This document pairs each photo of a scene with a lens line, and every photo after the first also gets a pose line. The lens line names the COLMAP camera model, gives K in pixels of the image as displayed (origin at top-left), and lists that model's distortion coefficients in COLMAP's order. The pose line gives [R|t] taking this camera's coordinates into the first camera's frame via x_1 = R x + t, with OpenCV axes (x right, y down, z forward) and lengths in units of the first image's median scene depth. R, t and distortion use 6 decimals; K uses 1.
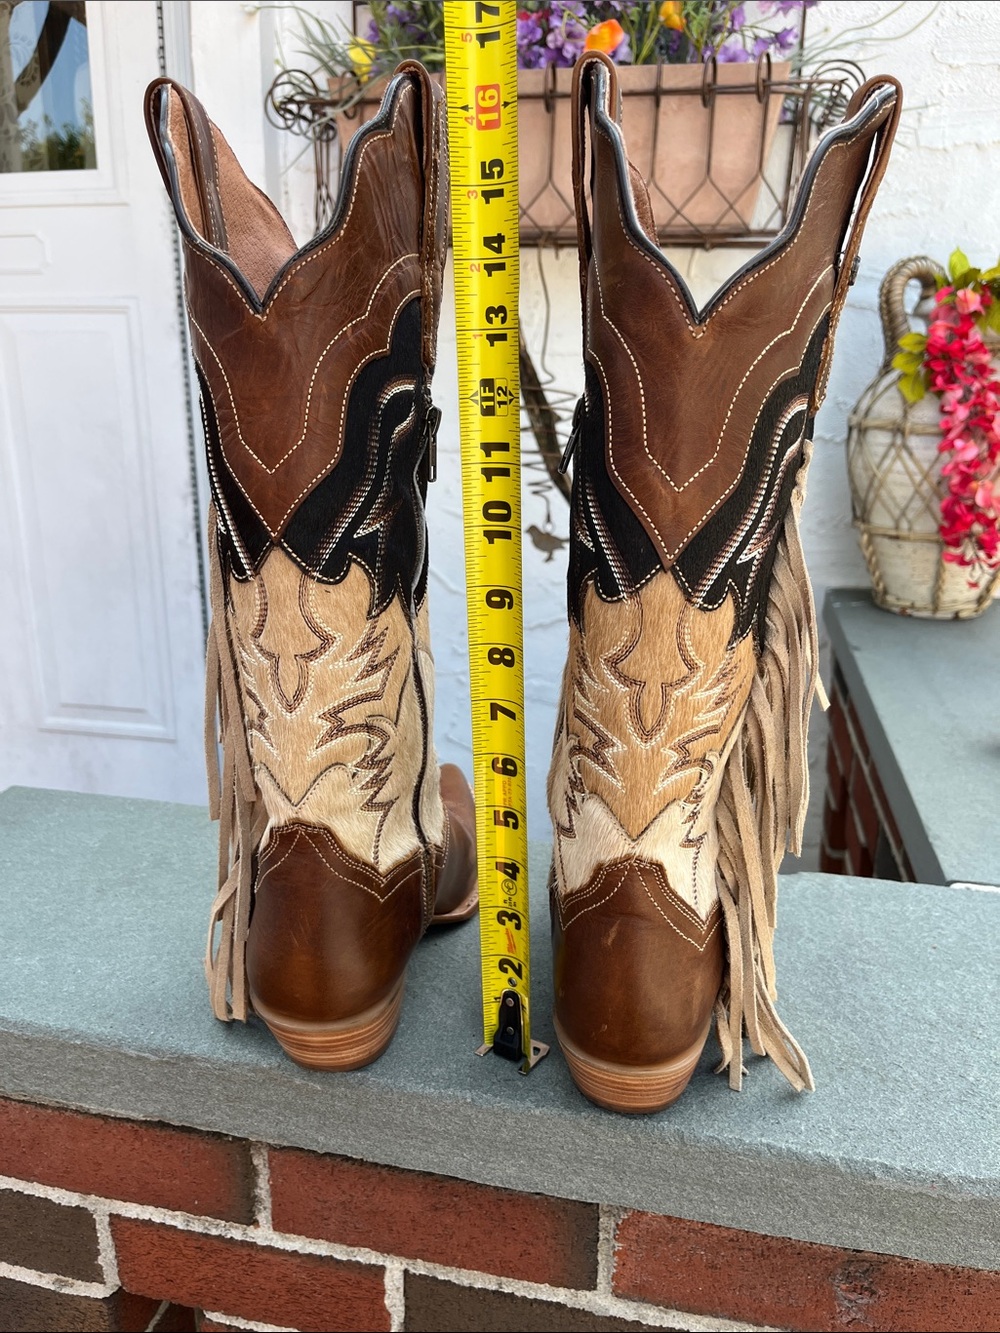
lens RADIAL K [[997.6, 0, 507.5], [0, 997.6, 654.3], [0, 0, 1]] dist [0.048464, -0.097479]
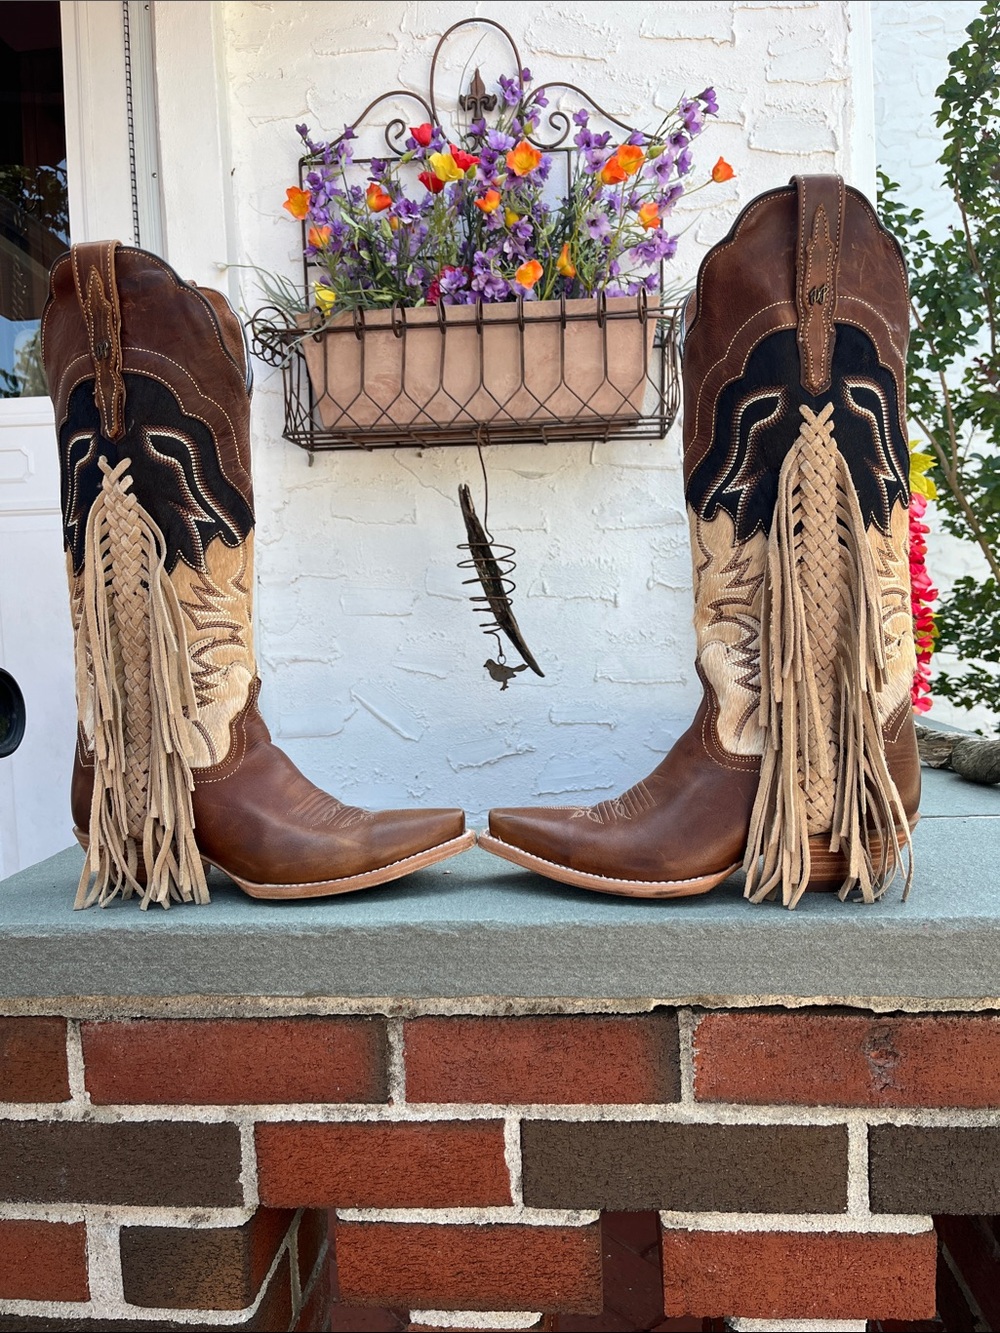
lens RADIAL K [[970.5, 0, 515.0], [0, 970.5, 672.6], [0, 0, 1]] dist [0.029346, -0.046791]
pose [[0.989943, -0.056336, 0.129762, -0.232068], [0.083100, 0.973918, -0.211134, 0.337758], [-0.114483, 0.219794, 0.968806, -0.255594]]
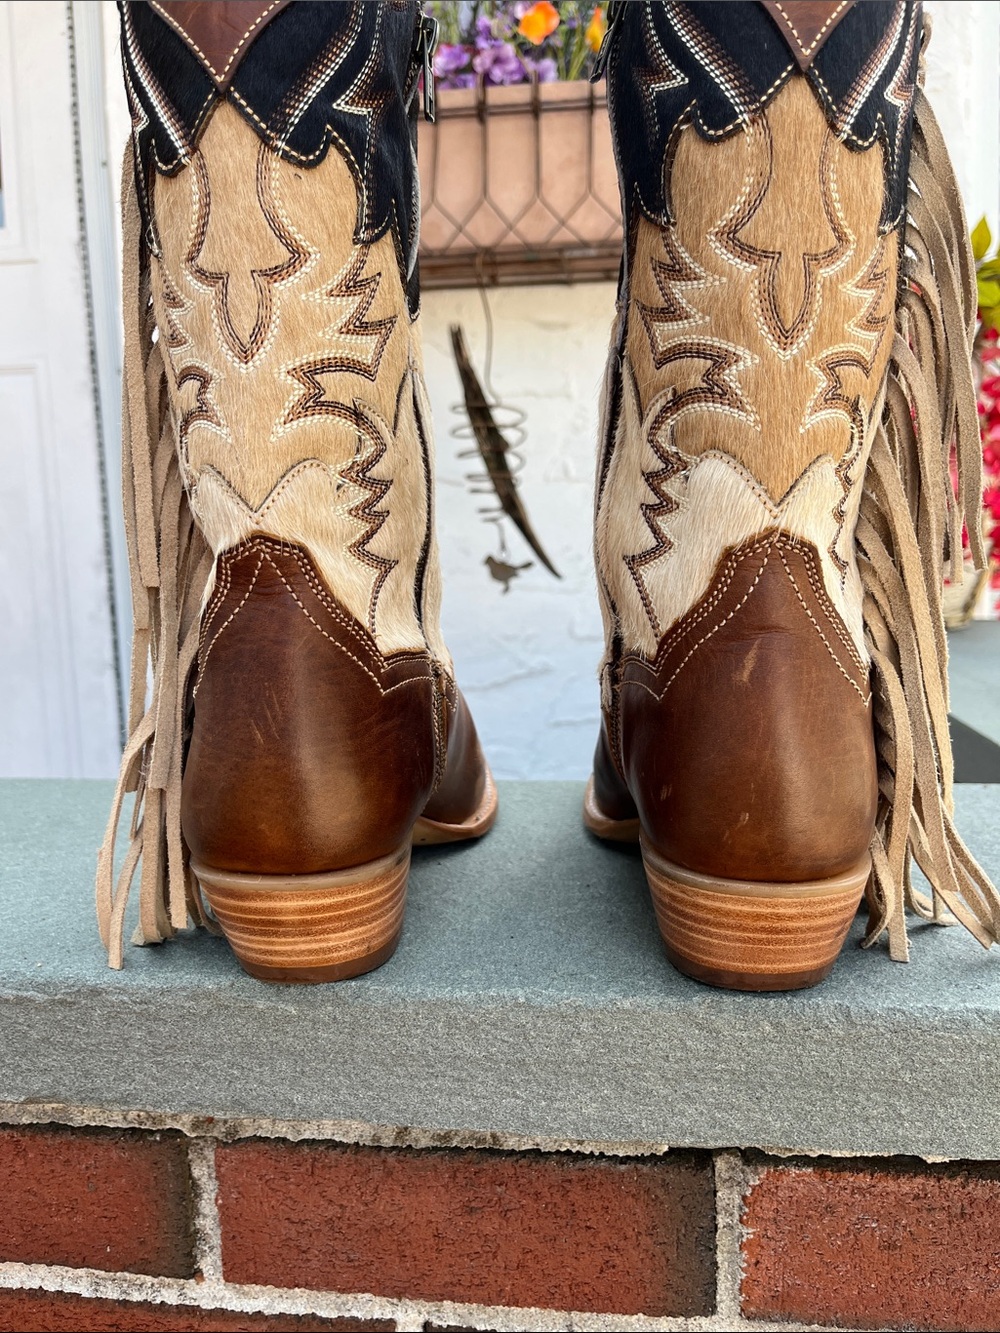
lens RADIAL K [[1006.2, 0, 505.6], [0, 1006.2, 654.5], [0, 0, 1]] dist [0.055034, -0.110469]
pose [[0.996093, -0.048462, 0.073823, -0.077037], [0.059340, 0.986425, -0.153118, 0.279403], [-0.065400, 0.156901, 0.985447, 0.259370]]
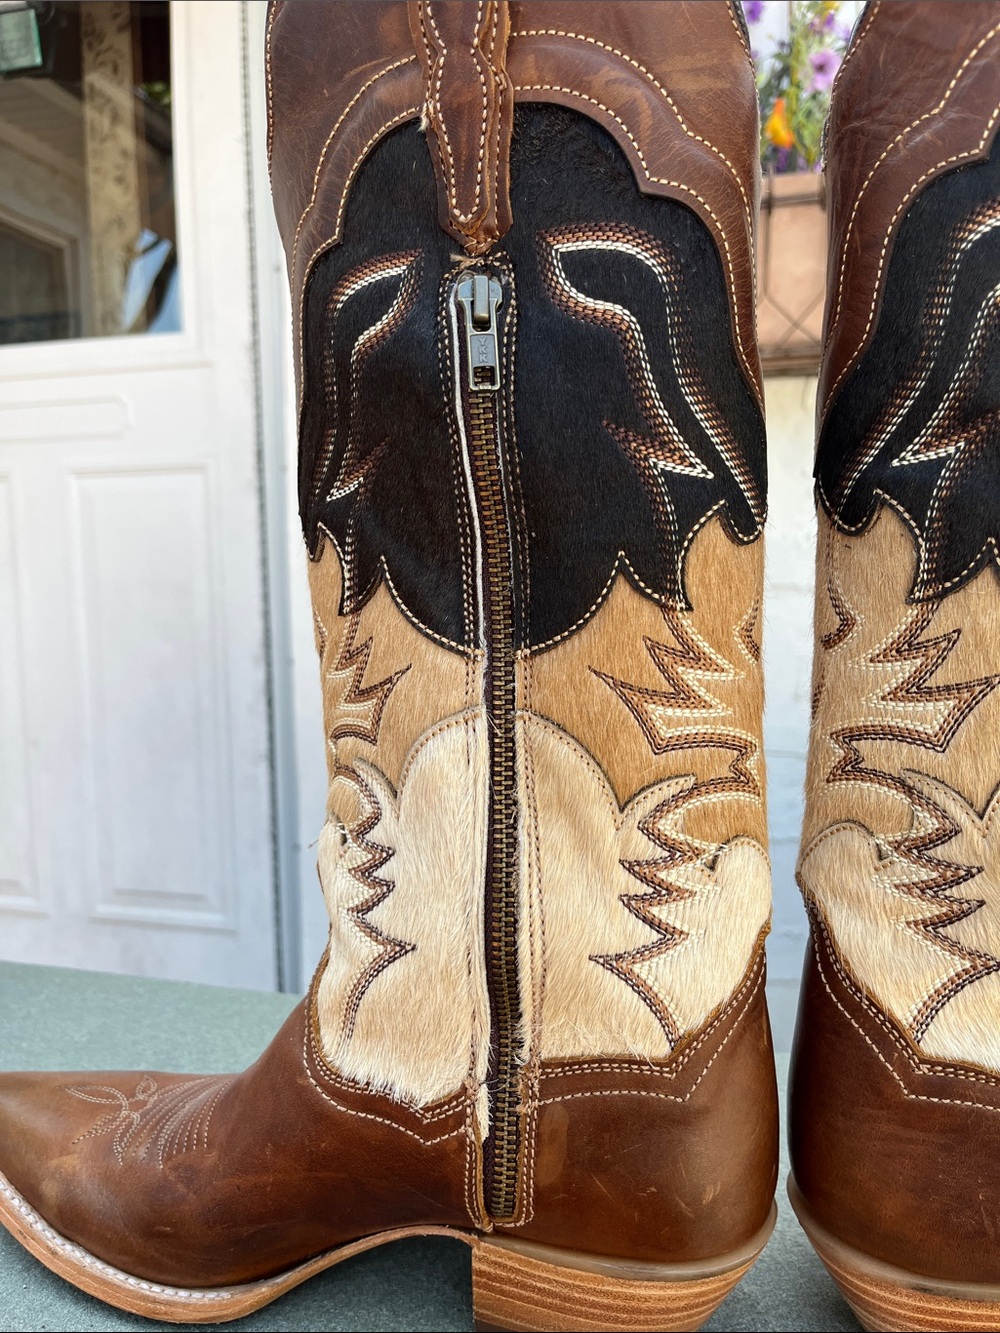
lens RADIAL K [[1012.0, 0, 500.0], [0, 1012.0, 666.5], [0, 0, 1]] dist [0.062552, -0.109789]
pose [[0.995998, -0.015022, -0.088108, -0.047999], [-0.001674, 0.982467, -0.186431, 0.080072], [0.089364, 0.185832, 0.978509, 0.323847]]
